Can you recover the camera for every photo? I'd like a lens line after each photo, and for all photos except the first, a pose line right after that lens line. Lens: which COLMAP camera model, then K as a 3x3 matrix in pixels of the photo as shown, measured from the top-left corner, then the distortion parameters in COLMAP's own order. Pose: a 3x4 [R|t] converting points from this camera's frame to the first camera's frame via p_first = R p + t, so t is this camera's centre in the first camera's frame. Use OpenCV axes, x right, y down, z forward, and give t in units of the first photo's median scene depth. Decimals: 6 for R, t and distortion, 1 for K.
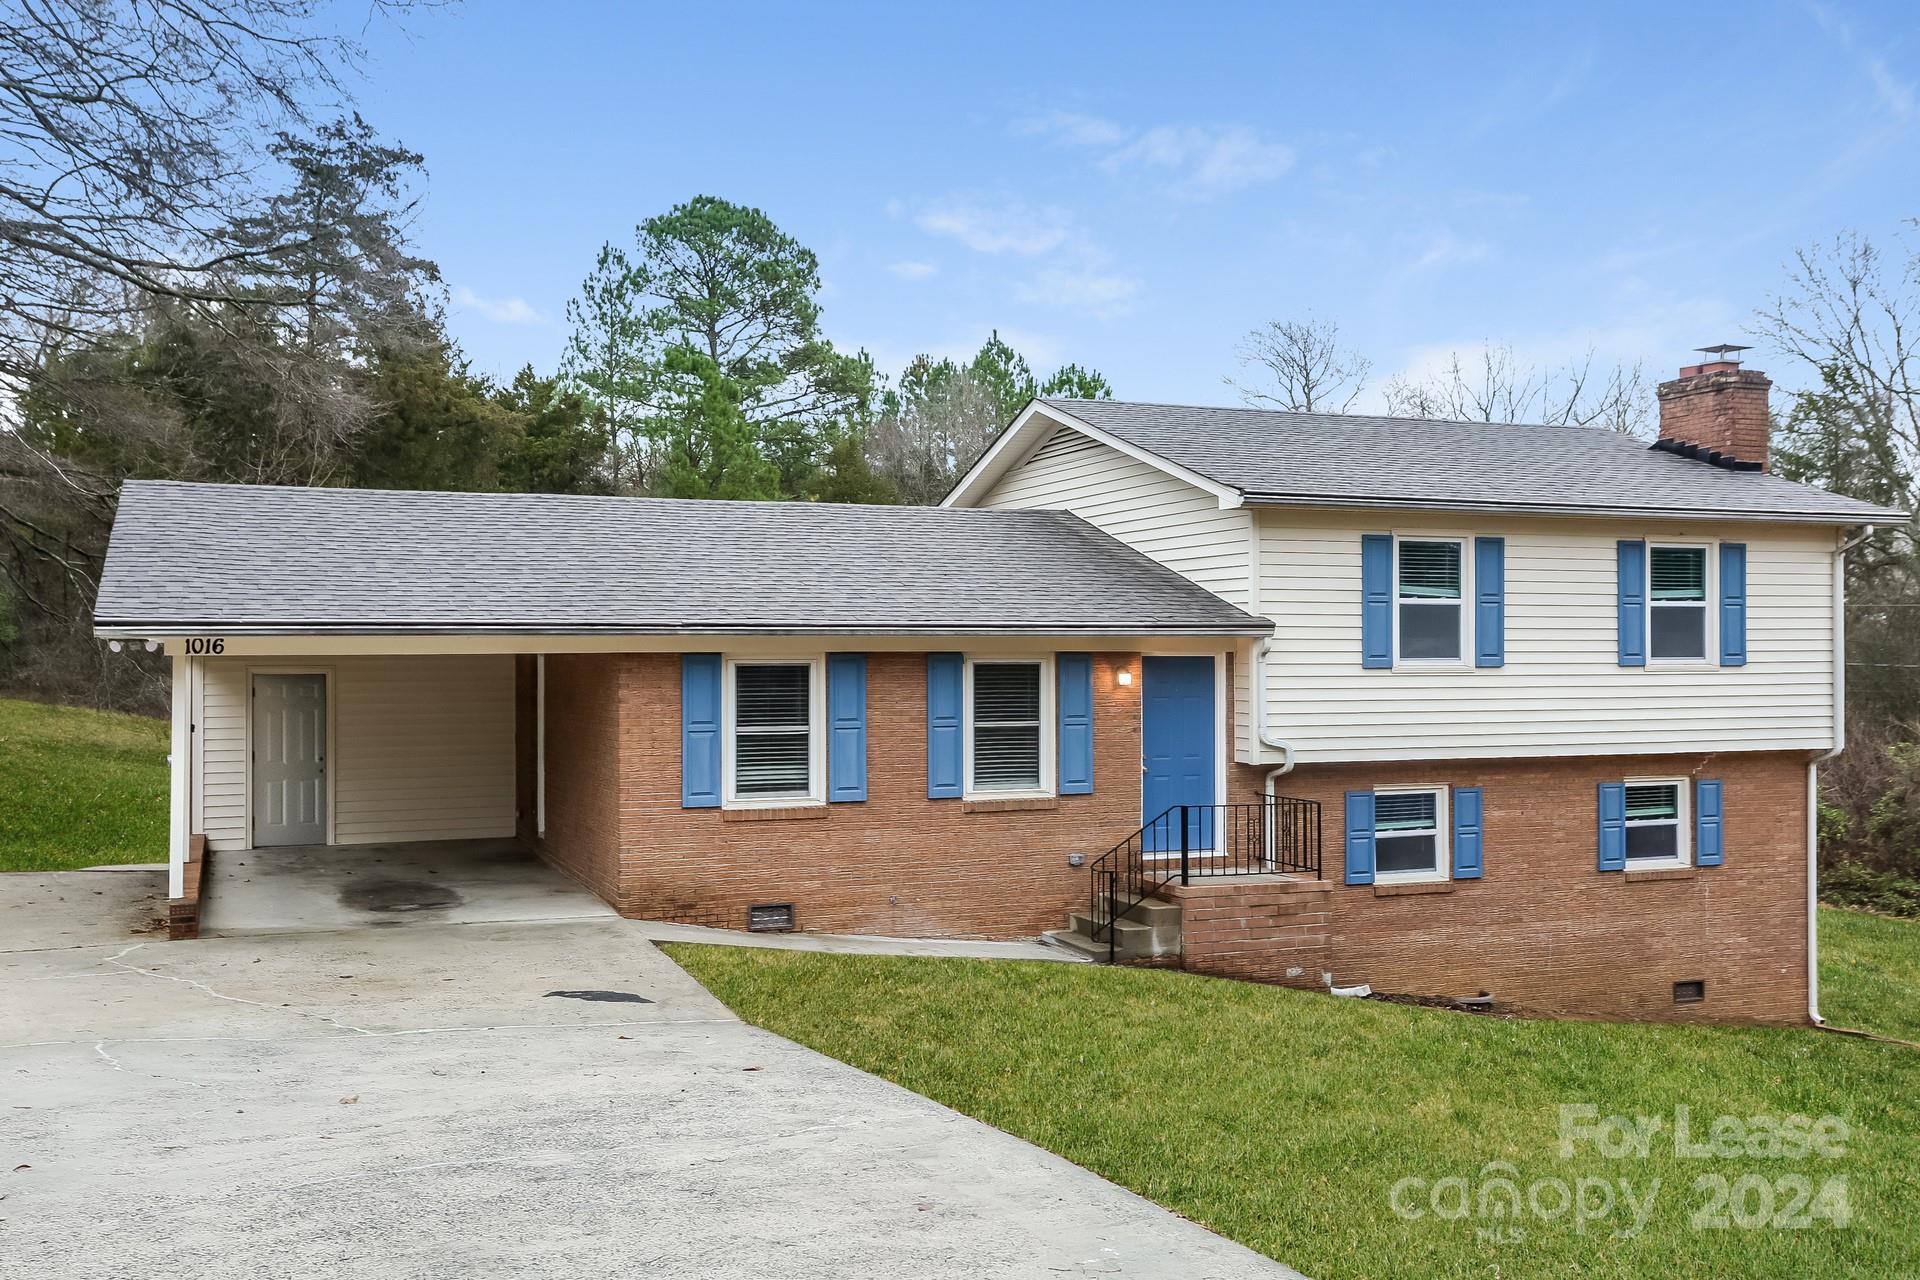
lens RADIAL K [[1793.7, 0, 969.9], [0, 1793.7, 651.5], [0, 0, 1]] dist [0.040299, 0.000000]
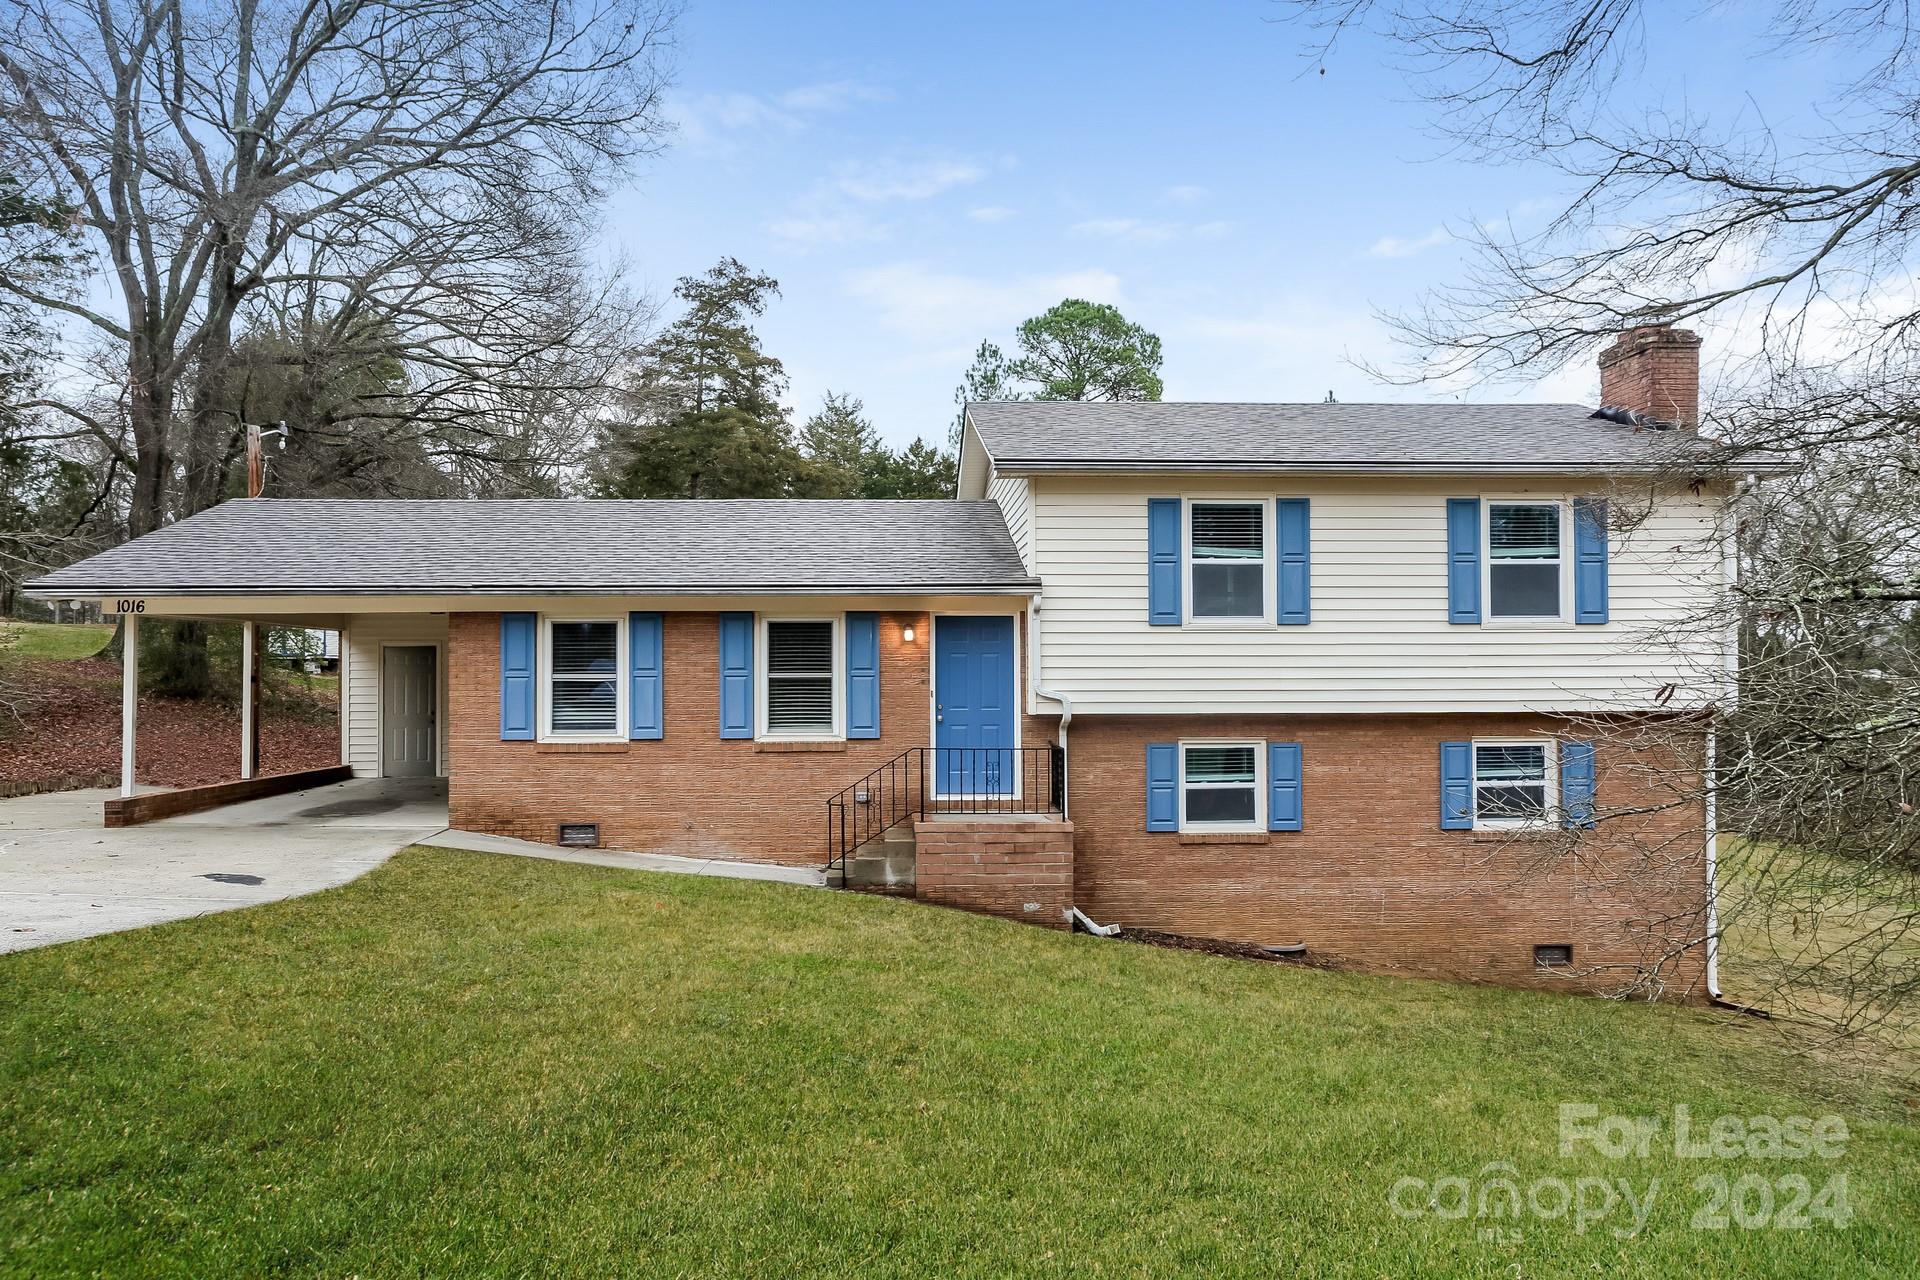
lens RADIAL K [[1408.0, 0, 948.4], [0, 1408.0, 634.8], [0, 0, 1]] dist [-0.011361, 0.002446]
pose [[0.939230, -0.012286, -0.343069, 0.384652], [0.002325, 0.999564, -0.029430, 0.038344], [0.343281, 0.026844, 0.938849, 0.182220]]
